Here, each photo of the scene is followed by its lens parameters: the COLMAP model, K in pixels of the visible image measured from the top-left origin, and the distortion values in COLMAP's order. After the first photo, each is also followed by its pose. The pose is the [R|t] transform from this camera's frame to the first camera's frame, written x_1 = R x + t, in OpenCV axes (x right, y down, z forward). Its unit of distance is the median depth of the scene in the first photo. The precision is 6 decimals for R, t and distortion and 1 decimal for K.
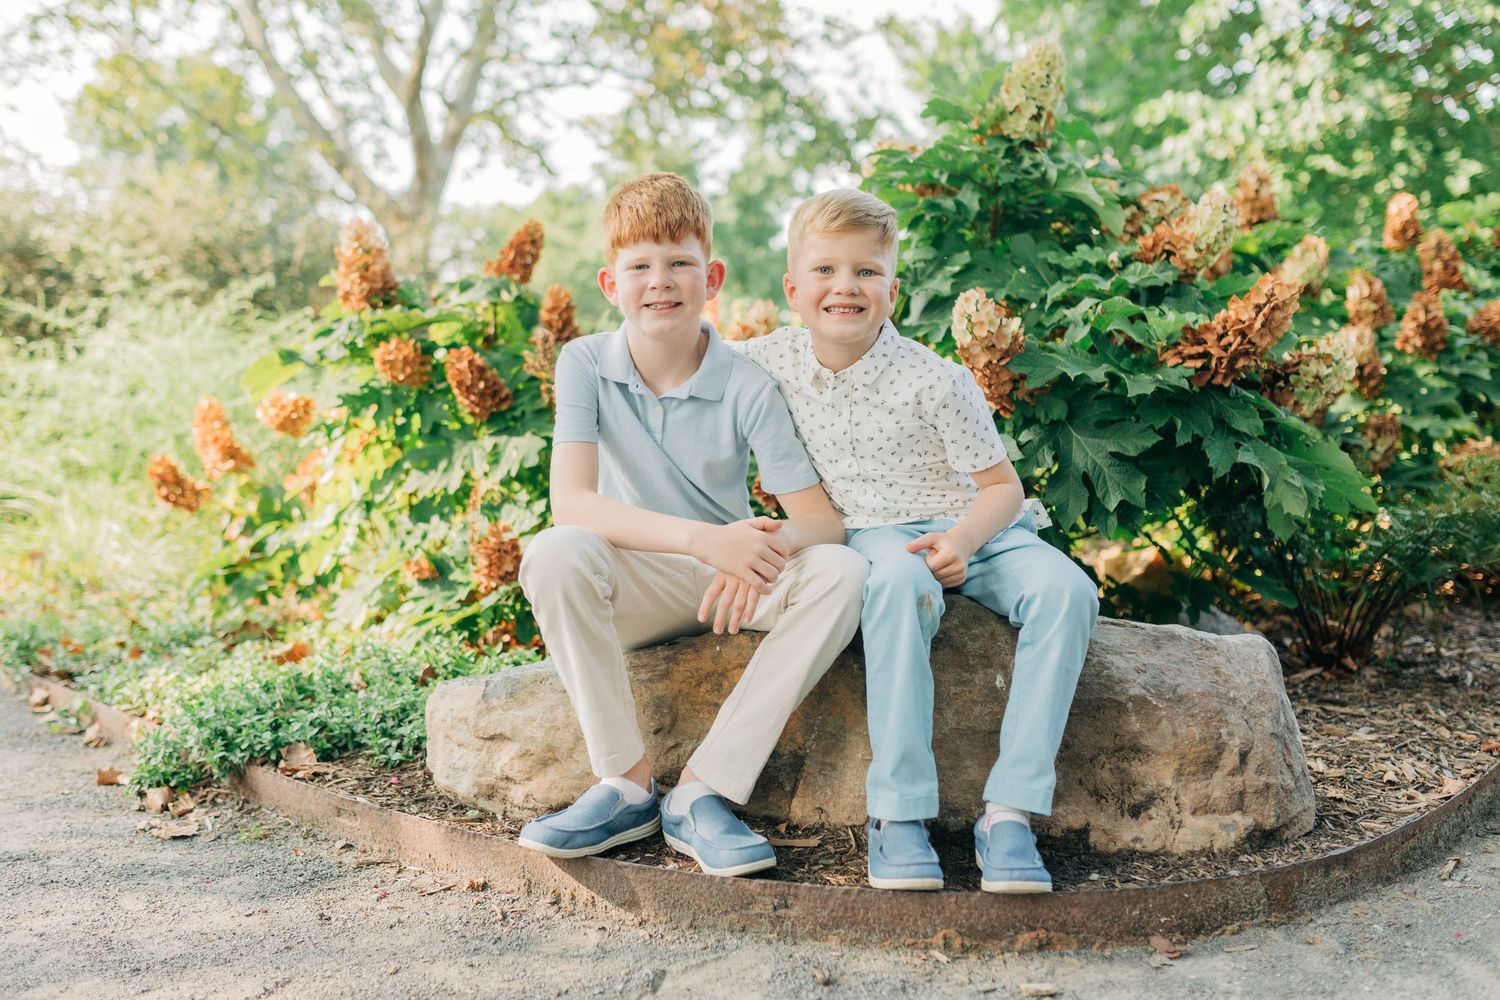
lens RADIAL K [[1604.7, 0, 727.8], [0, 1604.7, 463.3], [0, 0, 1]] dist [-0.004649, 0.004743]
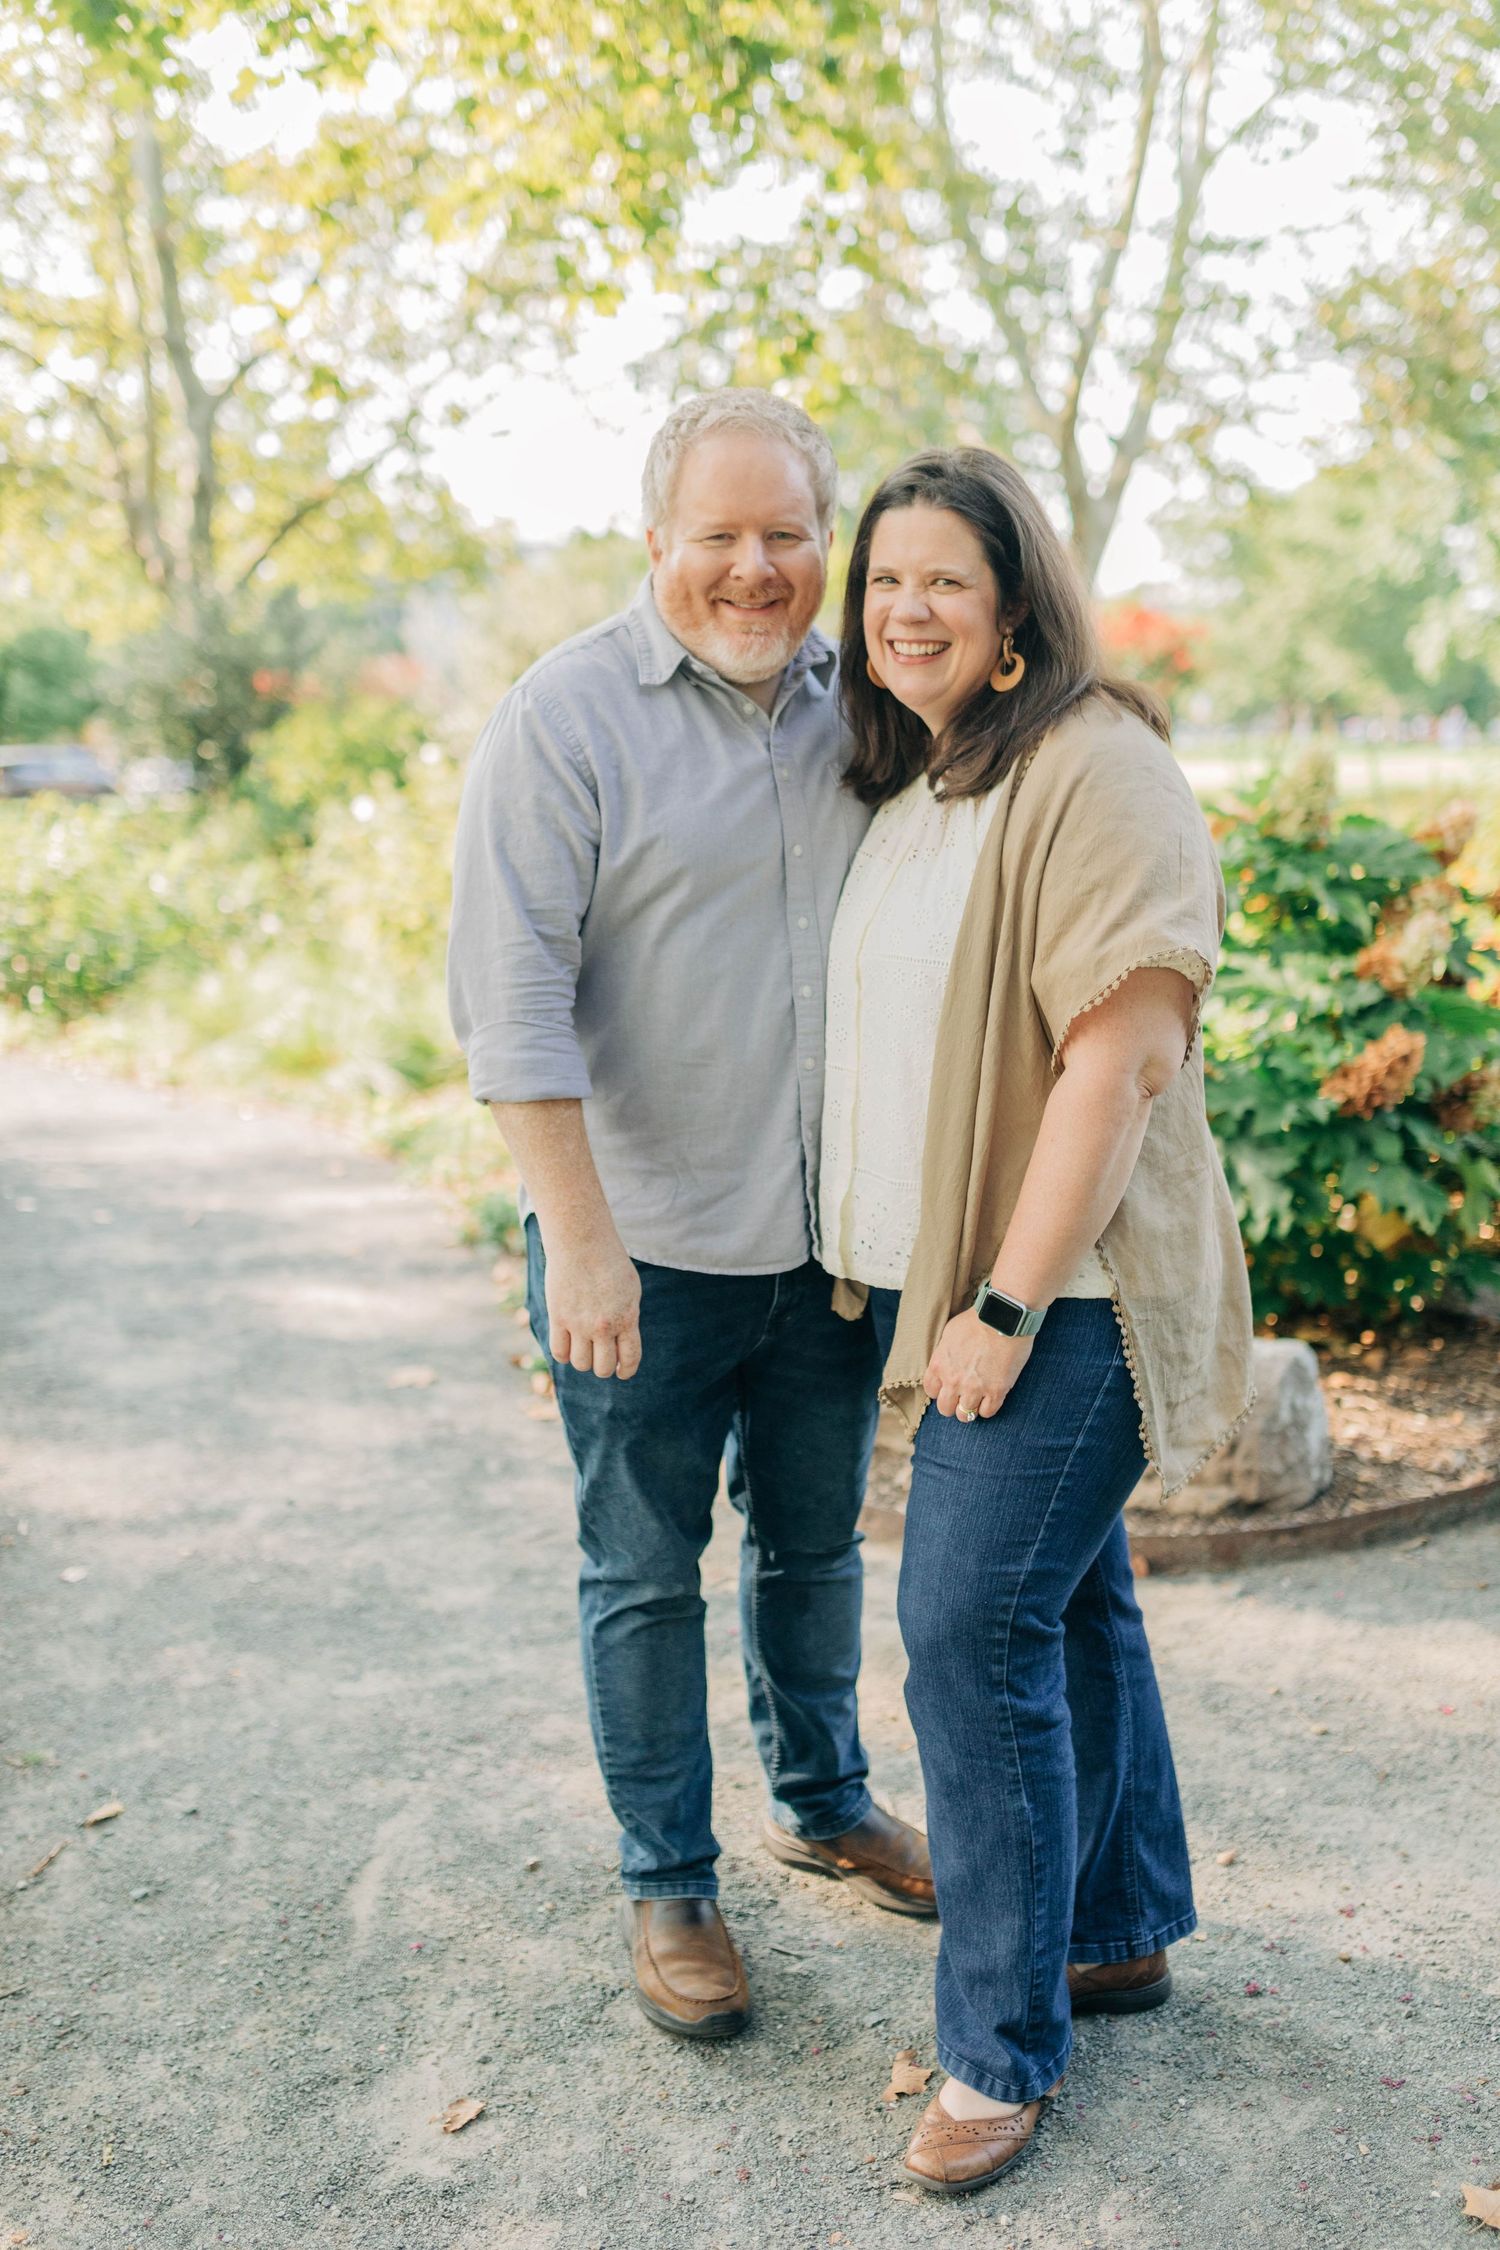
lens RADIAL K [[2138.6, 0, 748.5], [0, 2138.6, 1121.4], [0, 0, 1]] dist [-0.003504, -0.000176]
pose [[0.929530, 0.046364, -0.365820, 0.397787], [0.002705, 0.991180, 0.132494, -0.216865], [0.368737, -0.124146, 0.921206, -0.504554]]
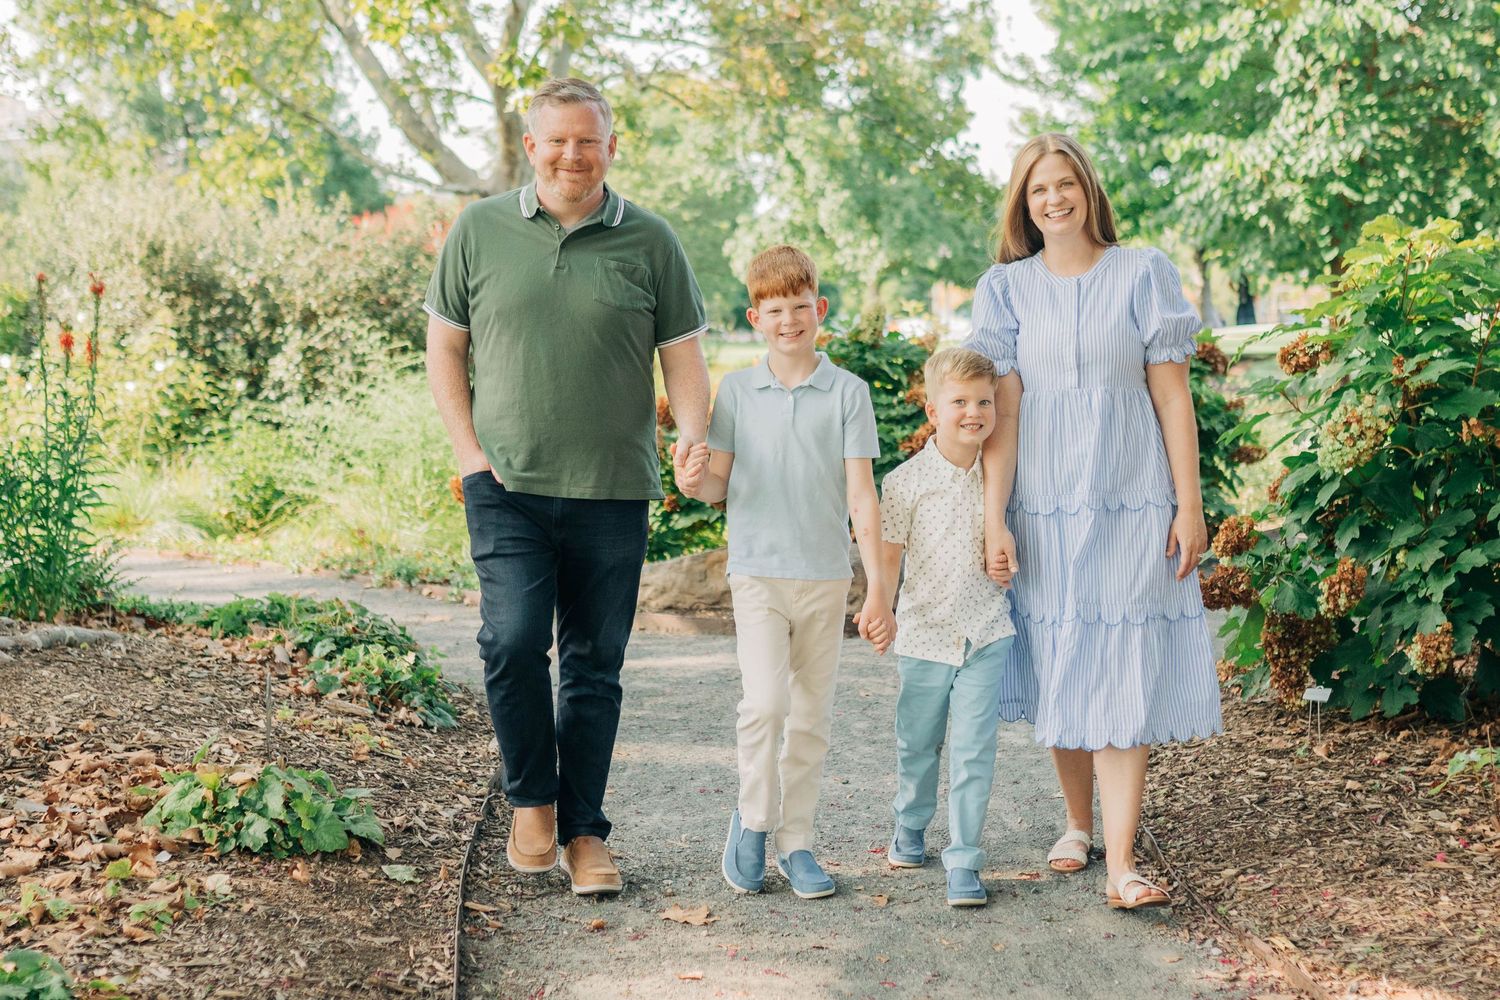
lens RADIAL K [[2206.6, 0, 750.4], [0, 2206.6, 500.7], [0, 0, 1]] dist [-0.034127, -0.067062]
pose [[0.998312, -0.001729, -0.058056, 0.210073], [0.003522, 0.999519, 0.030796, -0.078744], [0.057975, -0.030949, 0.997838, -2.250435]]
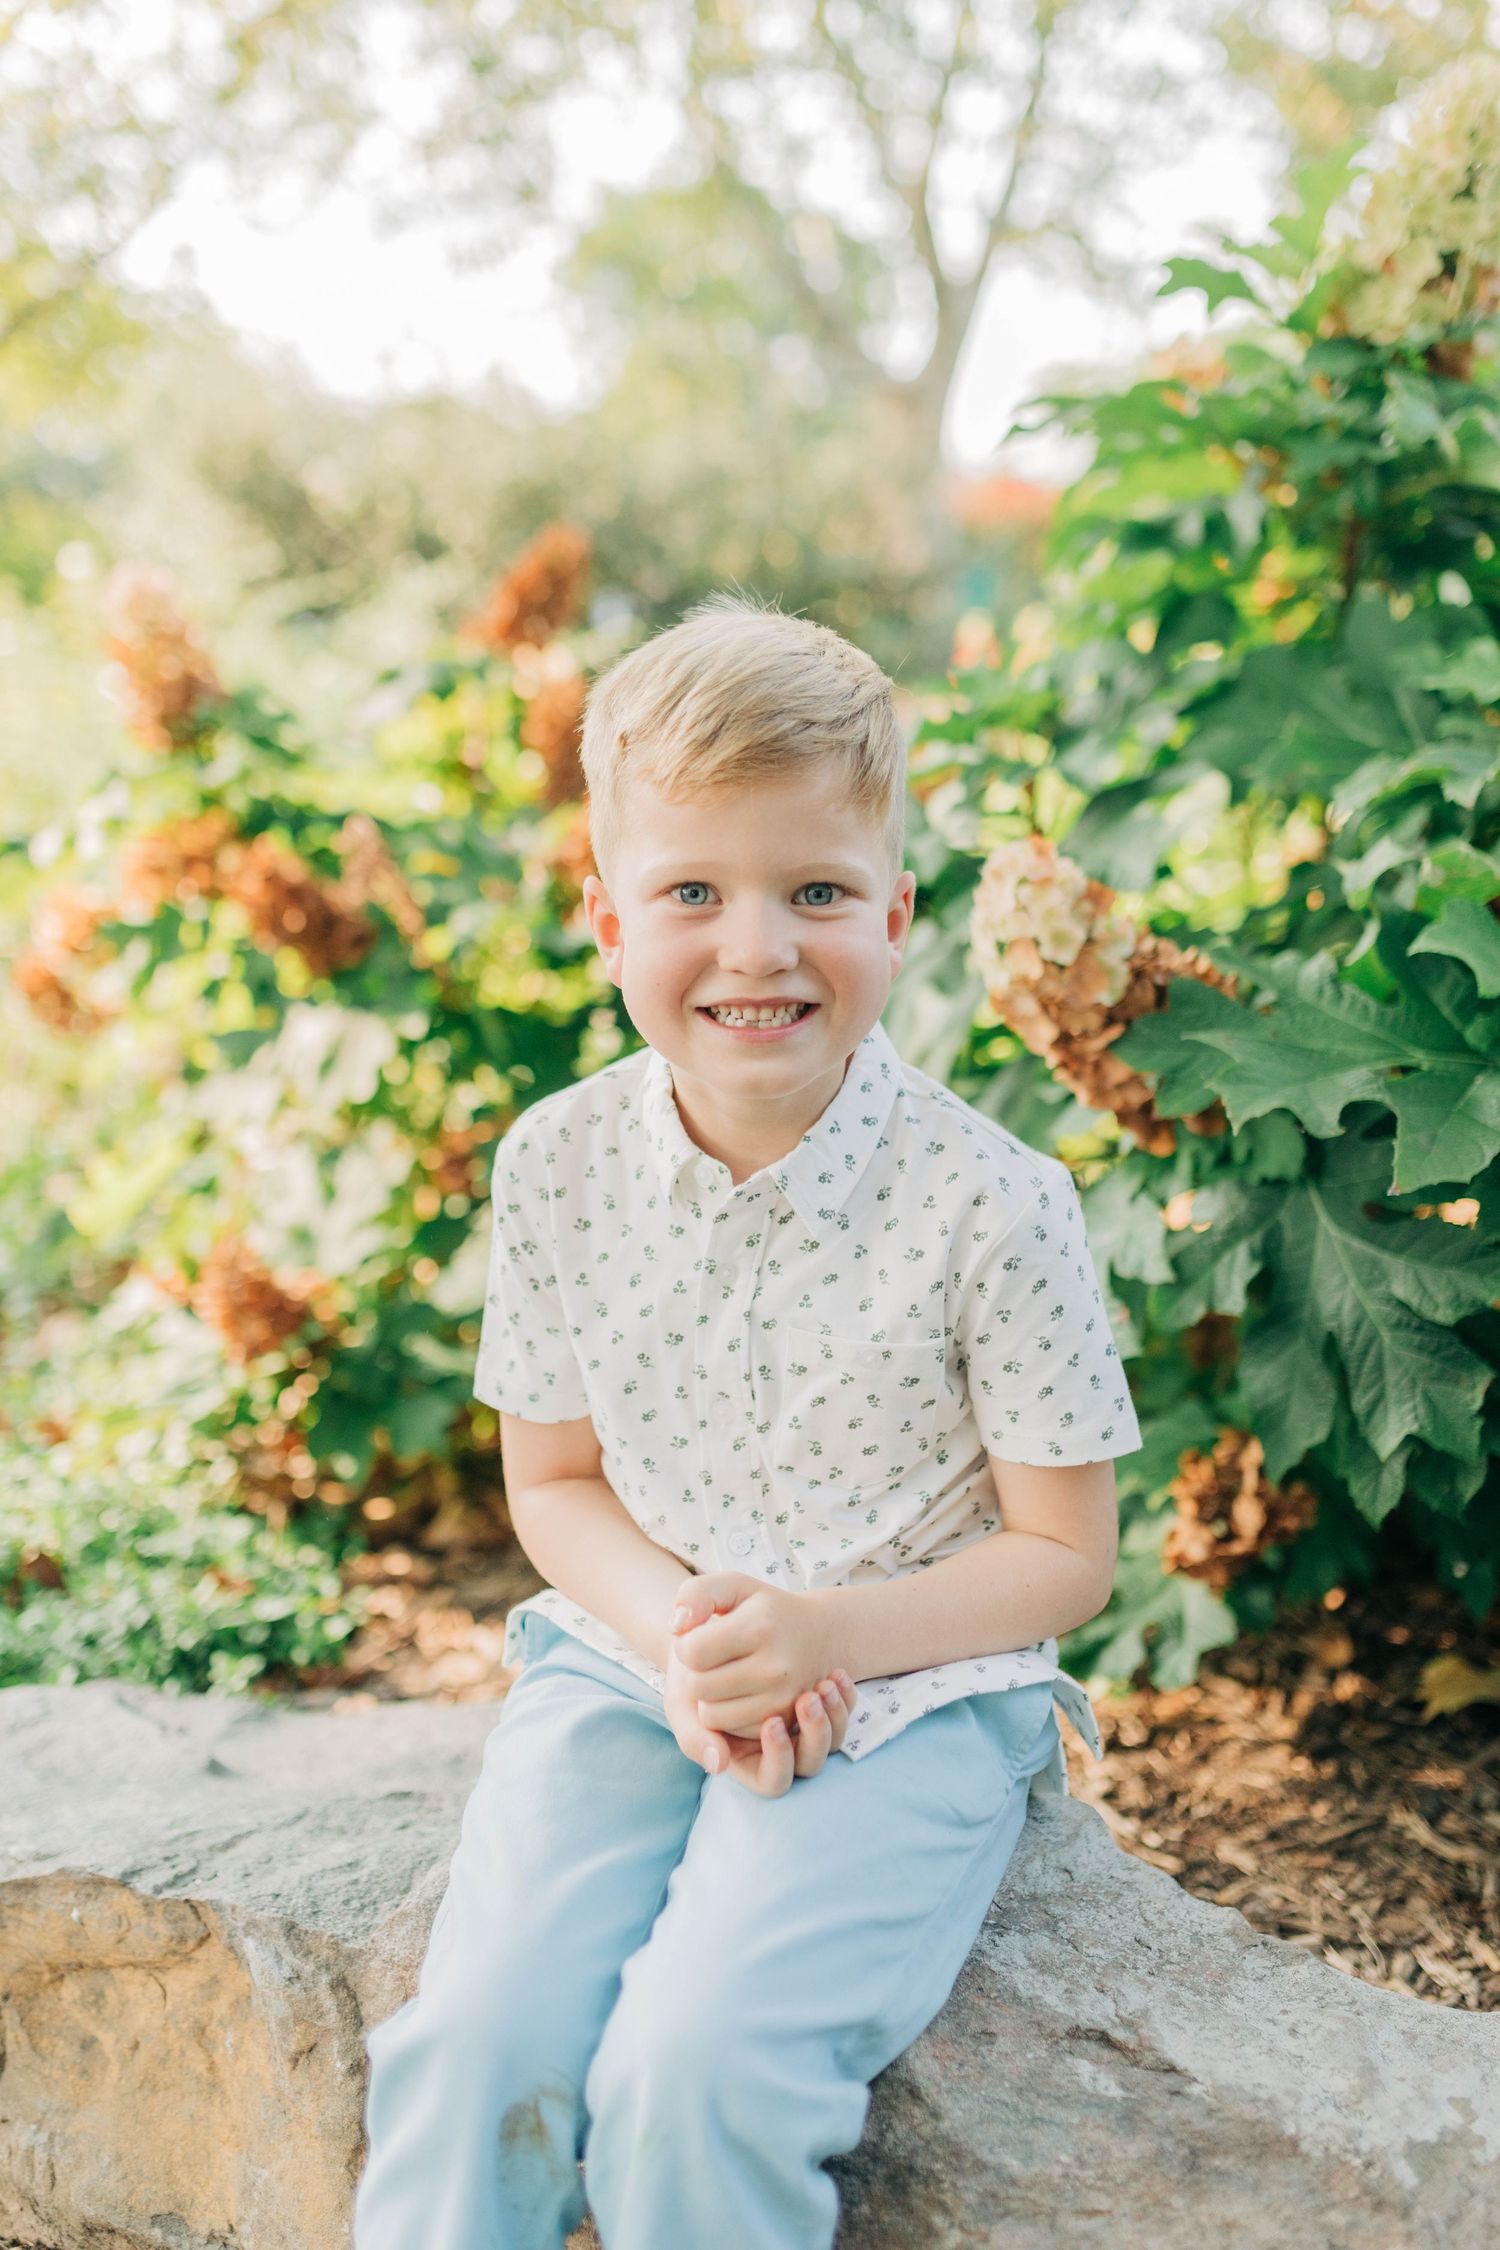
lens RADIAL K [[2180.1, 0, 747.2], [0, 2180.1, 1125.1], [0, 0, 1]] dist [-0.003061, 0.008814]
pose [[0.949499, 0.043833, -0.310694, 0.216843], [0.013412, 0.983619, 0.179758, -0.116544], [0.313484, -0.174847, 0.933358, 0.433484]]
